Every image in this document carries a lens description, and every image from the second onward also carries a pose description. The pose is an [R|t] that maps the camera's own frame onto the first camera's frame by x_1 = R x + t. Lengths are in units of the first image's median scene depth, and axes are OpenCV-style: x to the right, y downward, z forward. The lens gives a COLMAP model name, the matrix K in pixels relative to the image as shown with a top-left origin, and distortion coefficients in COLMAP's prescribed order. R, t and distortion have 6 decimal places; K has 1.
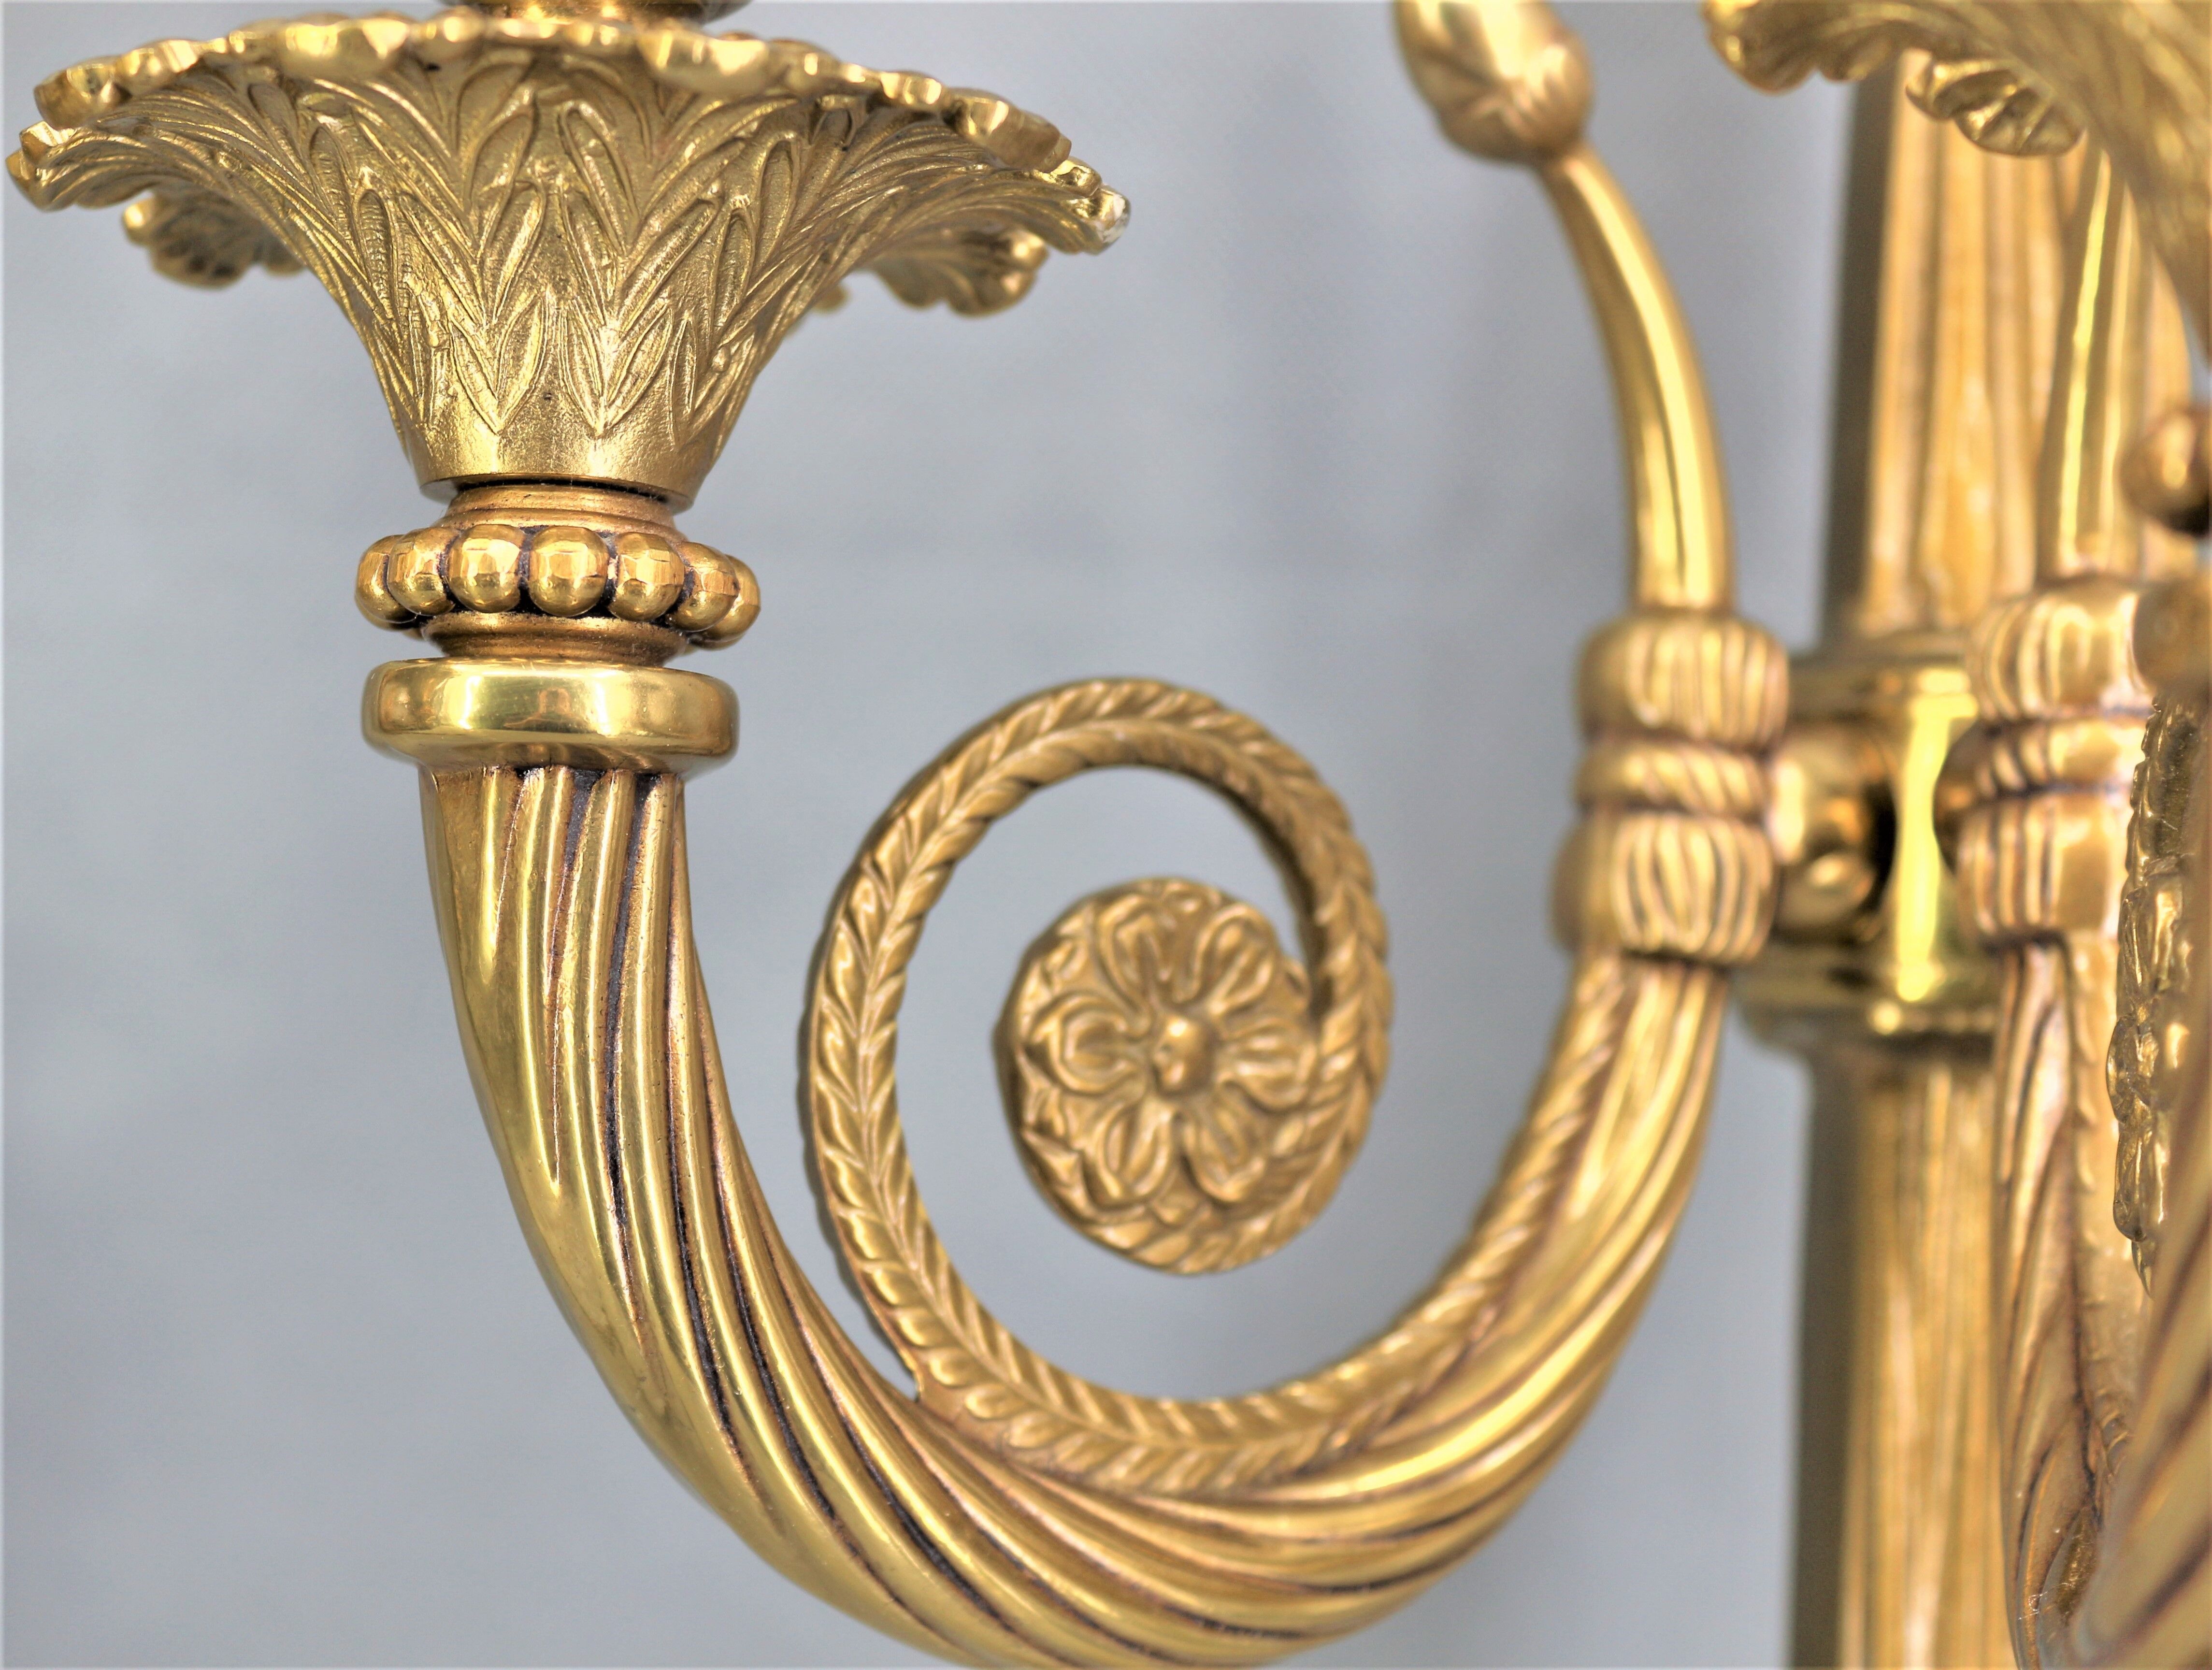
lens RADIAL K [[4078.2, 0, 913.5], [0, 4078.2, 891.0], [0, 0, 1]] dist [0.008855, 0.091704]
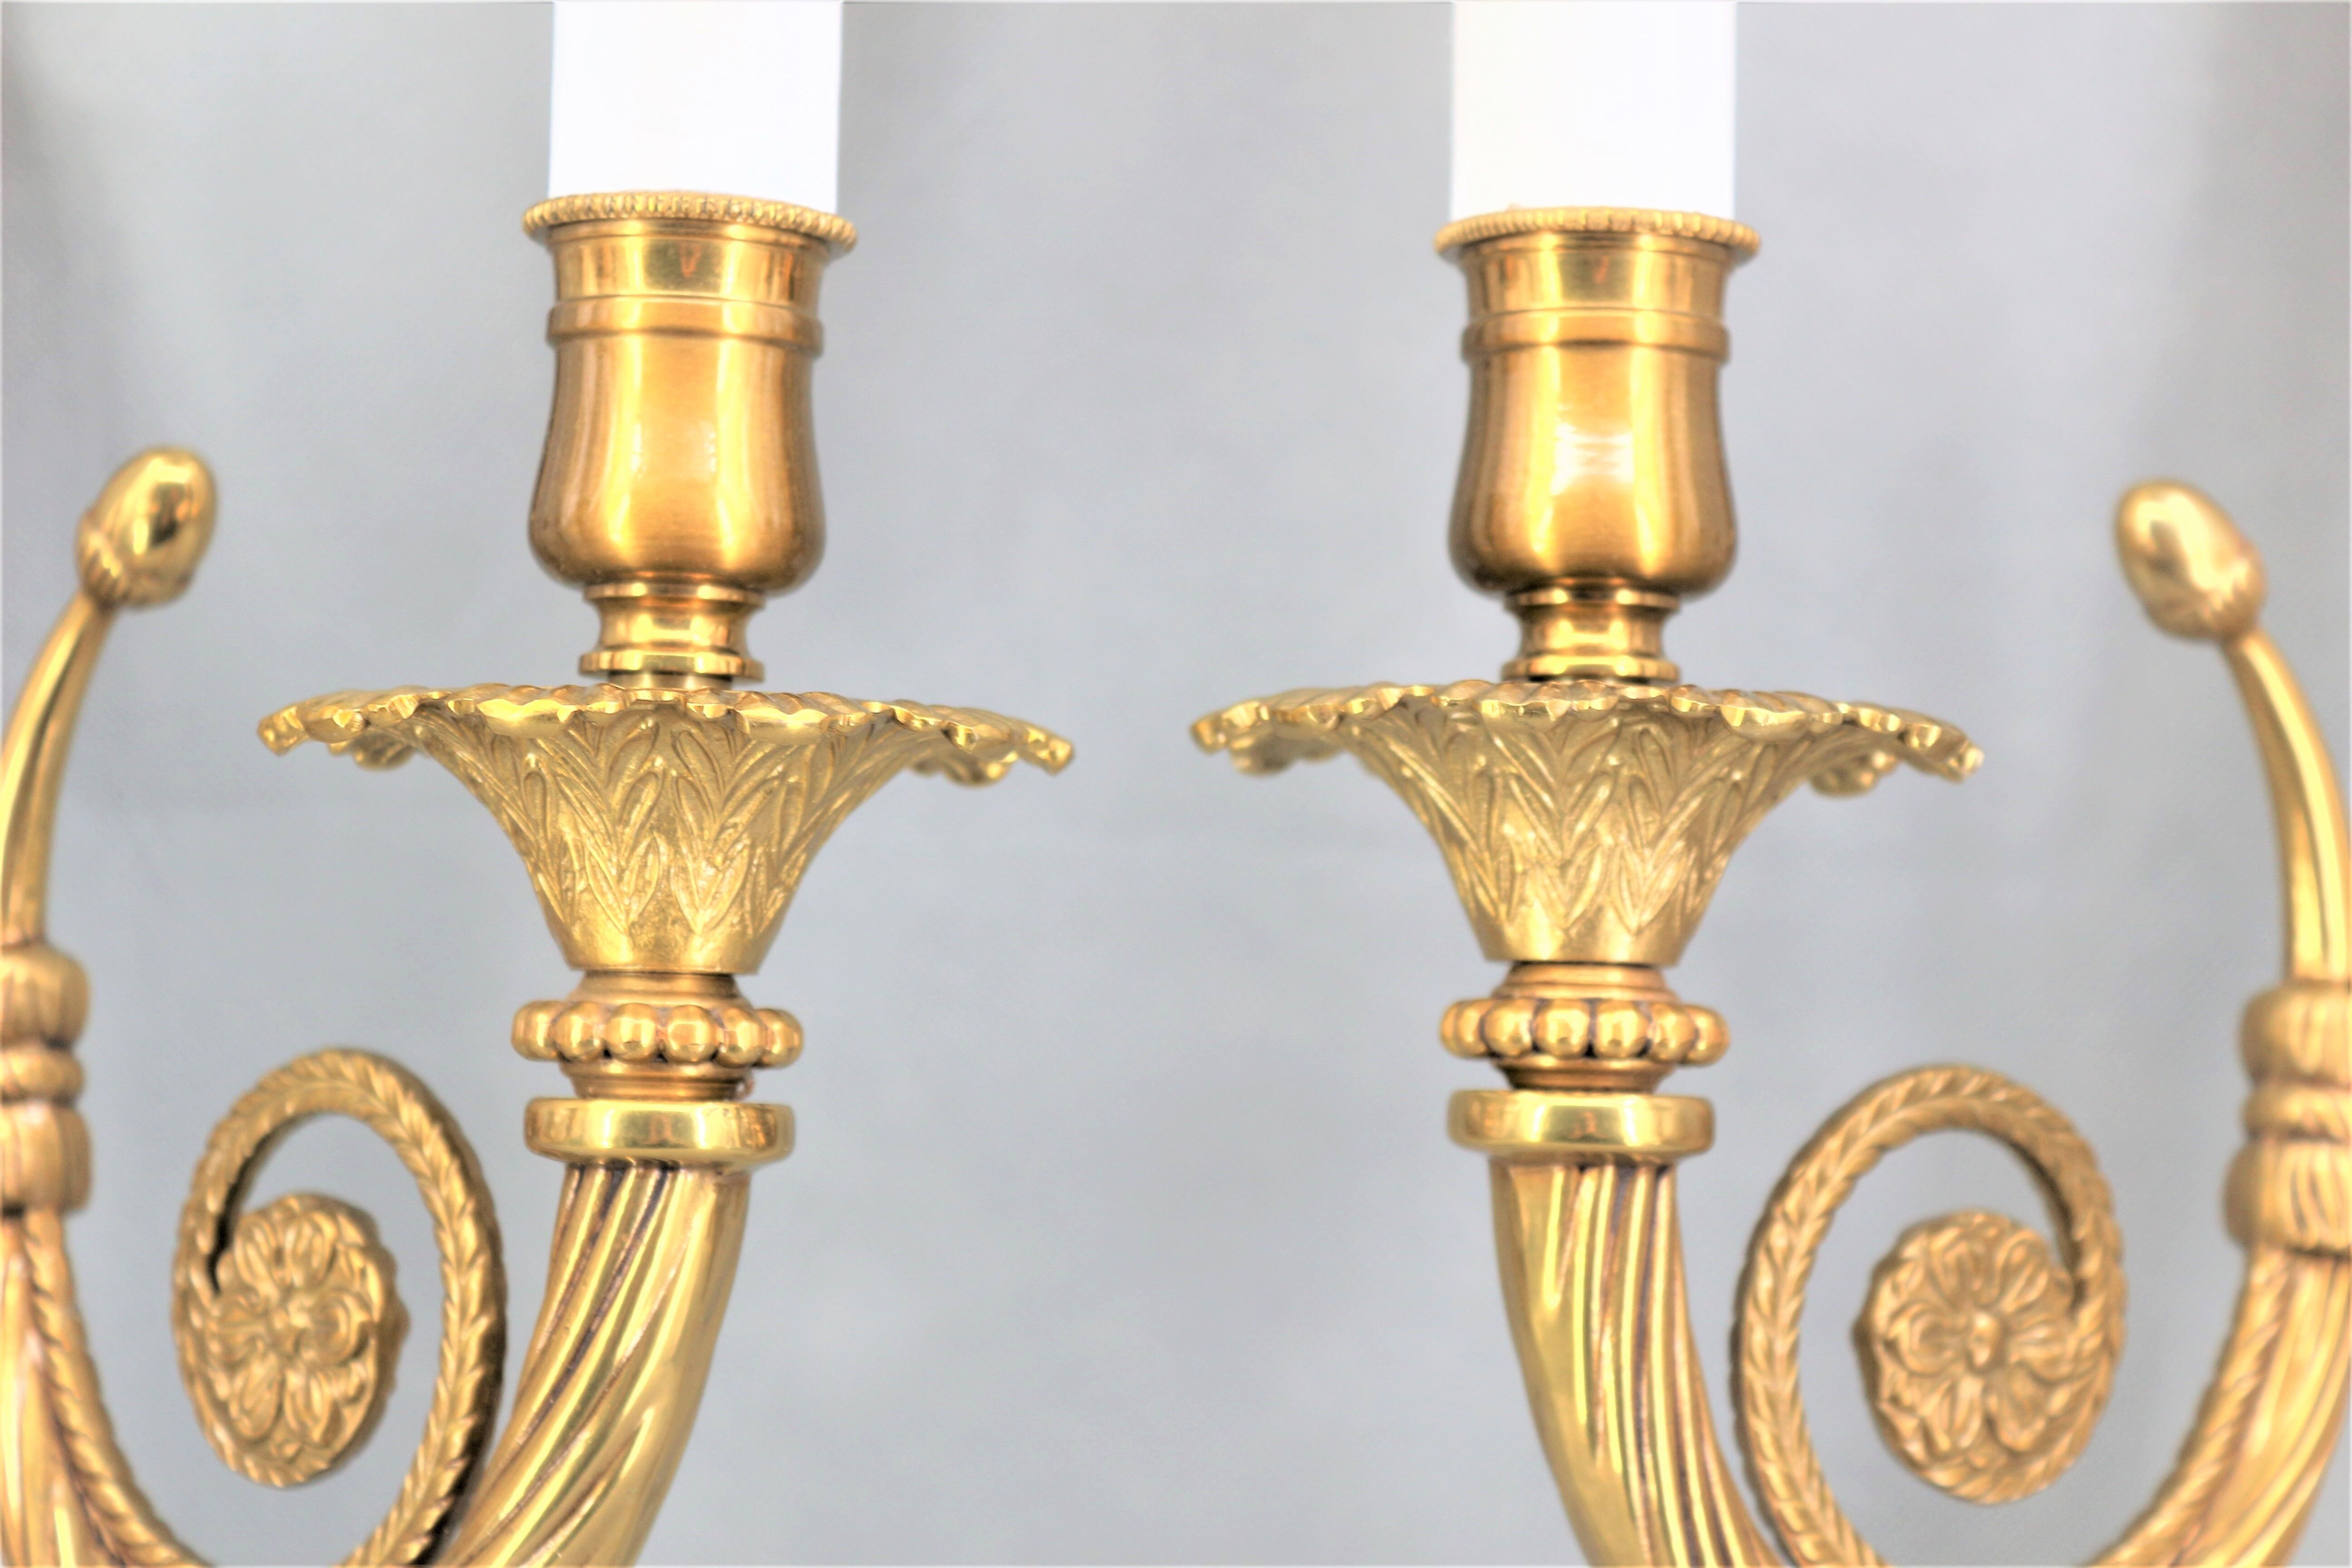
lens RADIAL K [[5909.7, 0, 1176.0], [0, 5909.7, 784.0], [0, 0, 1]] dist [-0.004125, 1.389829]
pose [[0.997865, 0.001948, 0.065282, -0.327644], [-0.002101, 0.999995, 0.002287, -0.147608], [-0.065277, -0.002420, 0.997864, -0.932101]]
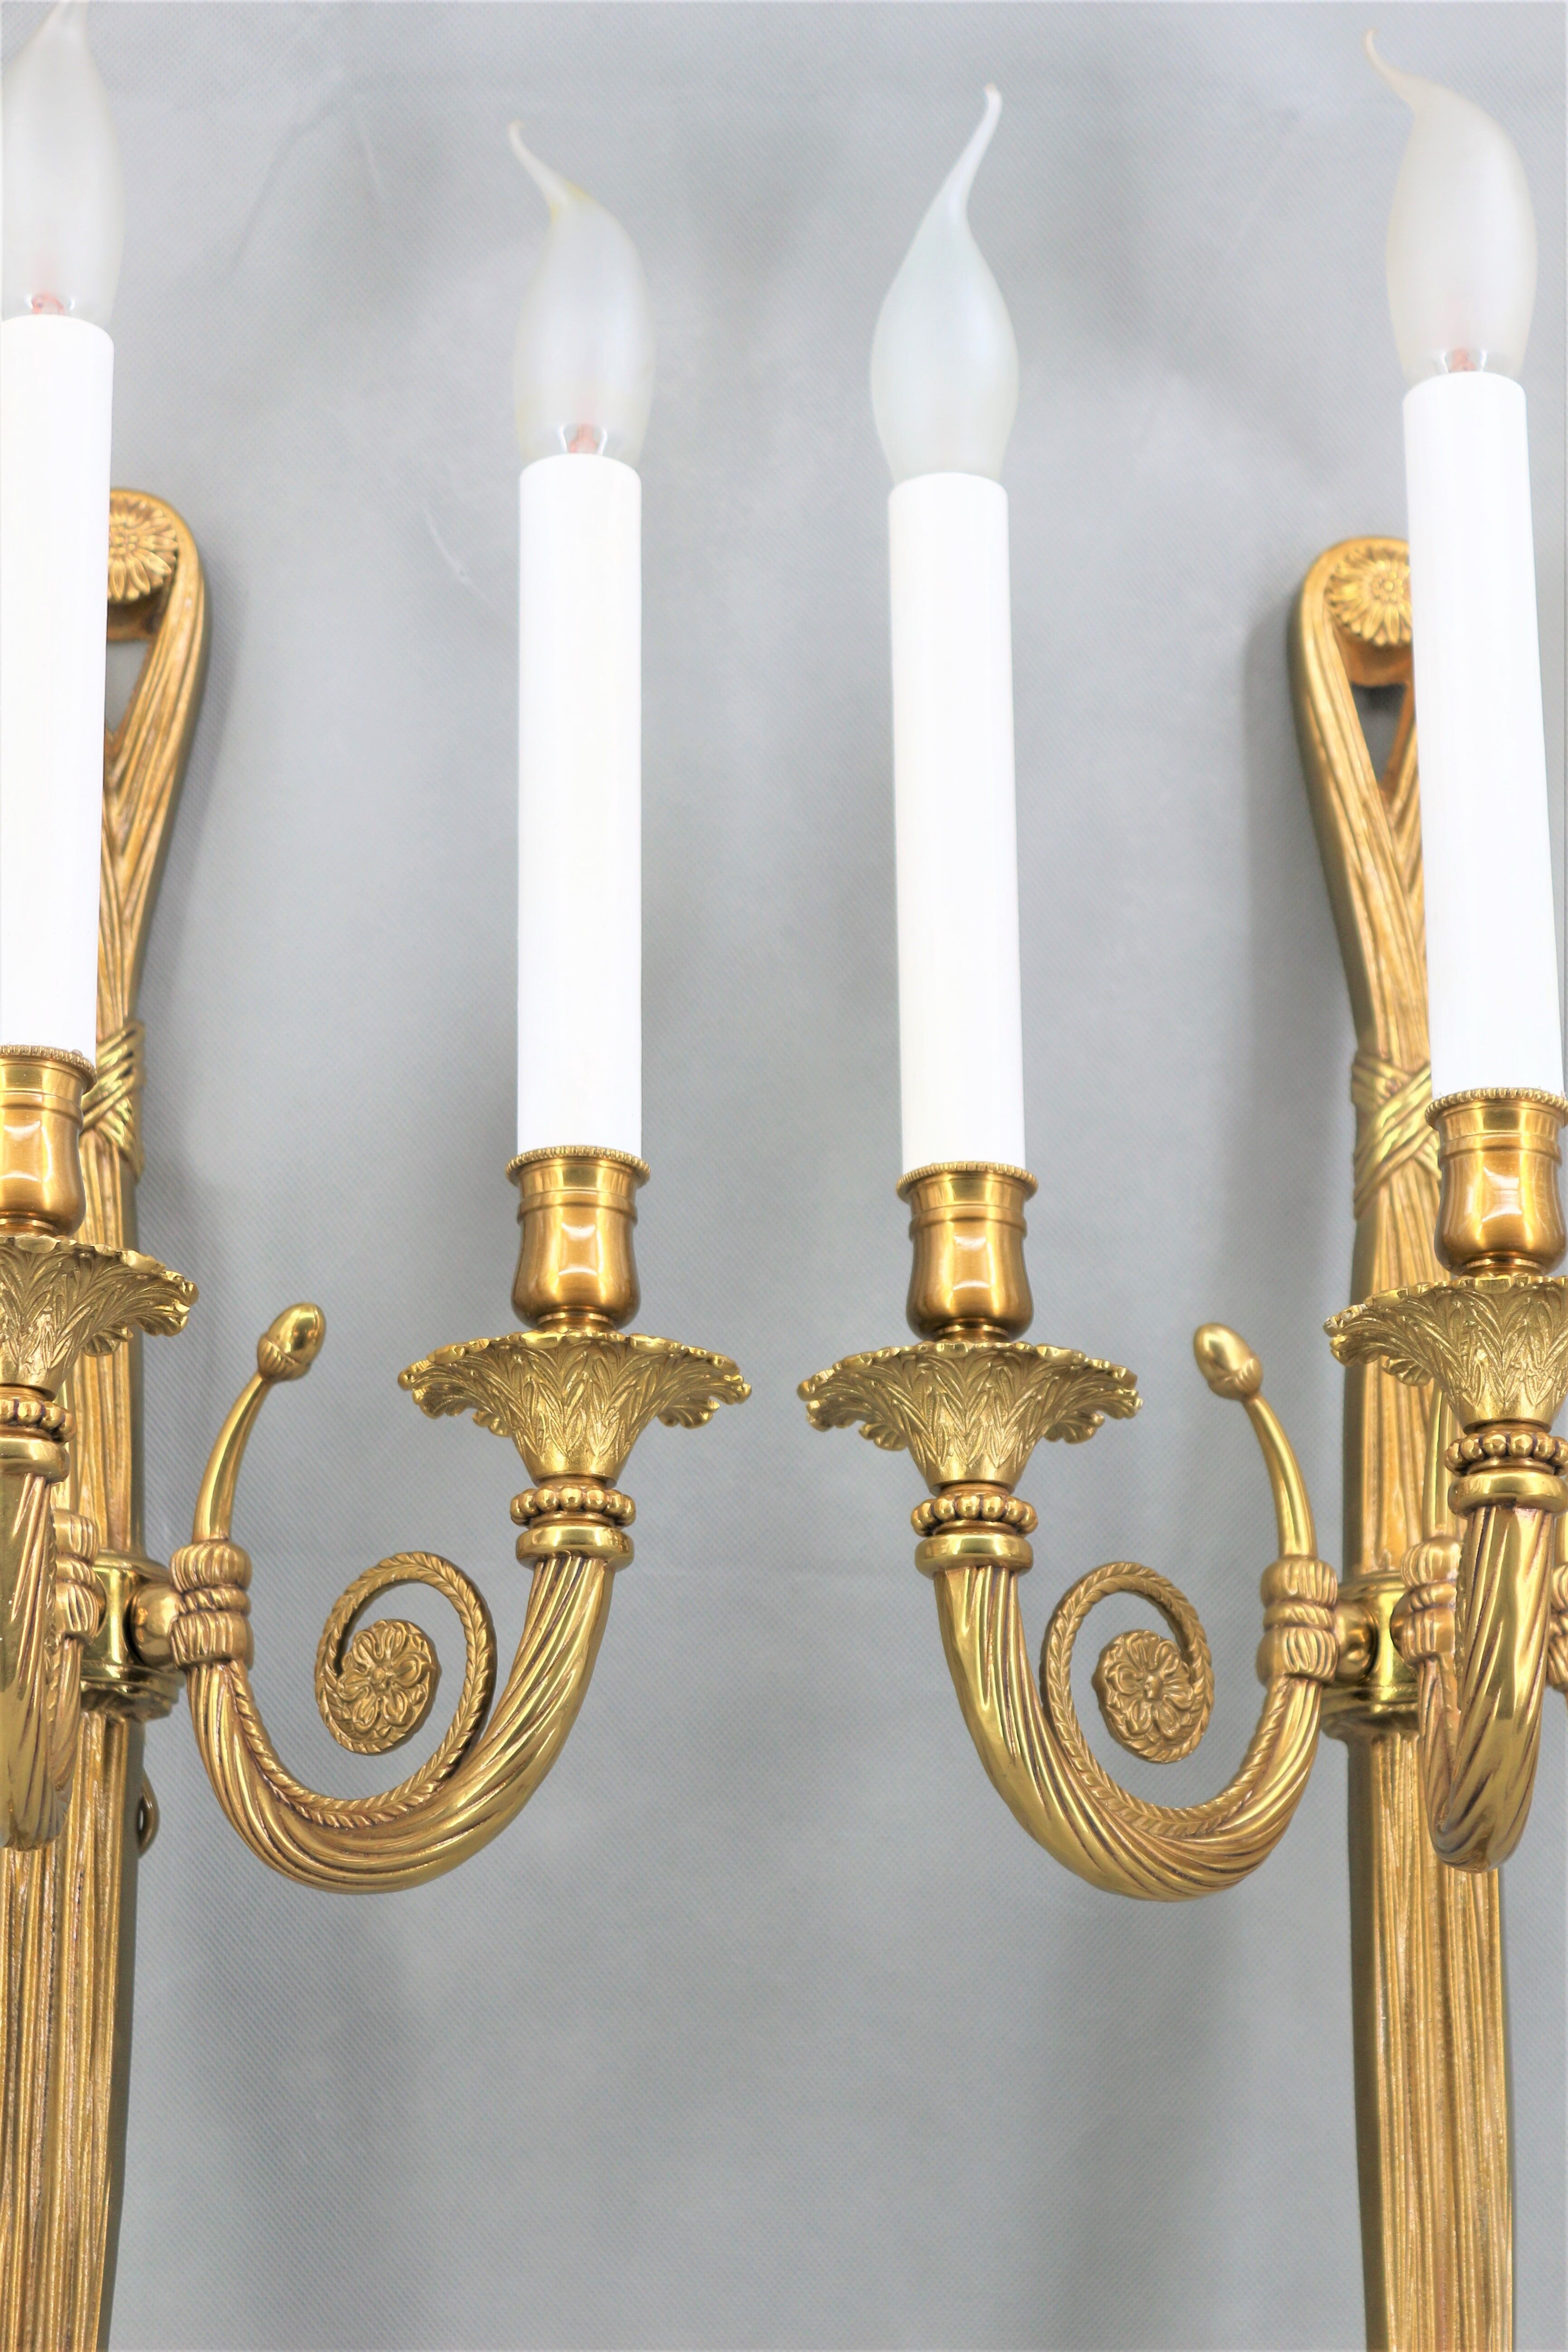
lens RADIAL K [[5909.7, 0, 784.0], [0, 5909.7, 1176.0], [0, 0, 1]] dist [-0.004125, 1.389829]
pose [[0.986314, 0.017661, 0.163927, -0.899041], [0.022716, 0.970209, -0.241204, 0.701651], [-0.163303, 0.241627, 0.956529, -3.119823]]
